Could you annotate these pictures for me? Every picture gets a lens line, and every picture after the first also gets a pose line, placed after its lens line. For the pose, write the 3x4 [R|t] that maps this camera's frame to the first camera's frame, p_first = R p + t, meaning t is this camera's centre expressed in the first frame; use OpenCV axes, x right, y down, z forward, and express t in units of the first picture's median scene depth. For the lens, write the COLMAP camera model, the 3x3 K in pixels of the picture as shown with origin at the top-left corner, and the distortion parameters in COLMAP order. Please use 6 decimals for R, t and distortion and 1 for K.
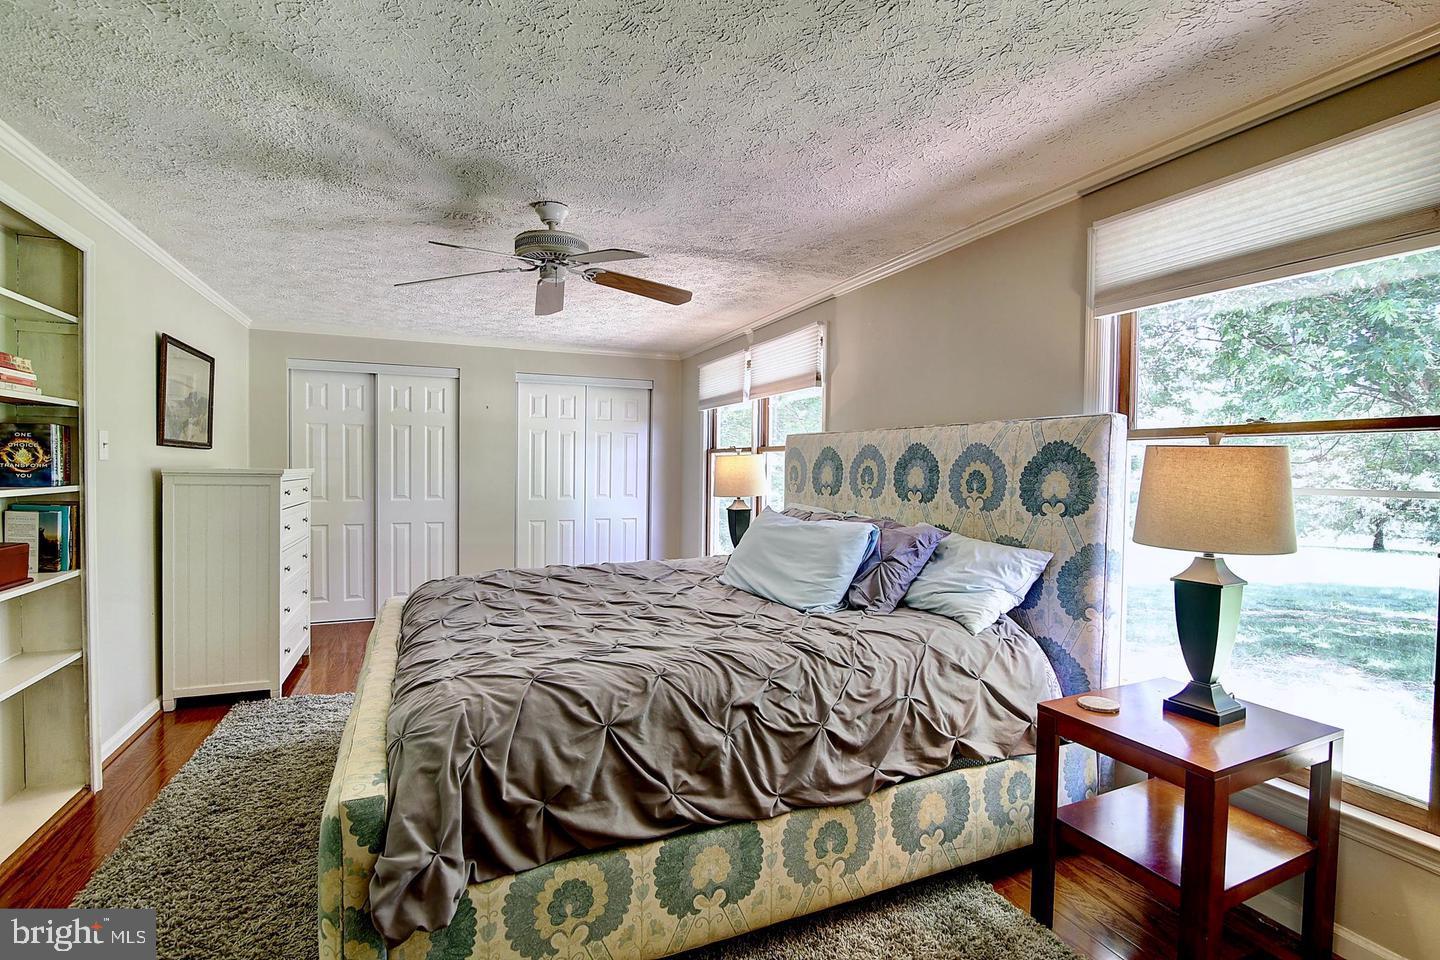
lens RADIAL K [[661.7, 0, 747.8], [0, 661.7, 480.3], [0, 0, 1]] dist [-0.018317, 0.001454]
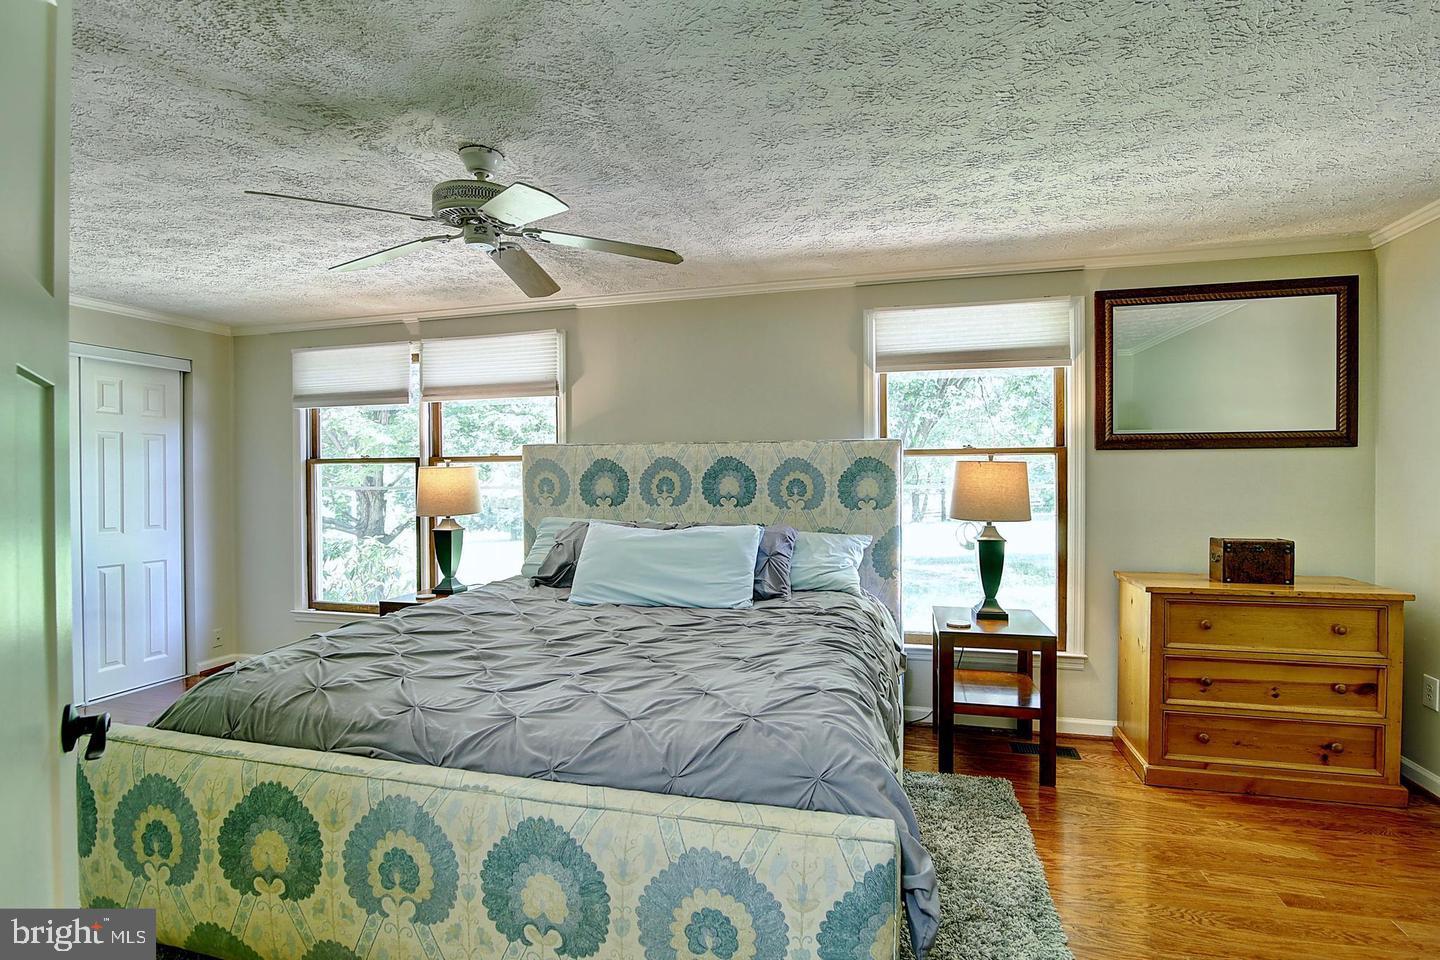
lens RADIAL K [[661.7, 0, 744.7], [0, 661.7, 477.2], [0, 0, 1]] dist [-0.018317, 0.001454]
pose [[0.632274, -0.015973, 0.774580, -0.706533], [0.031345, 0.999496, -0.004975, -0.014307], [-0.774111, 0.027425, 0.632456, 0.265025]]
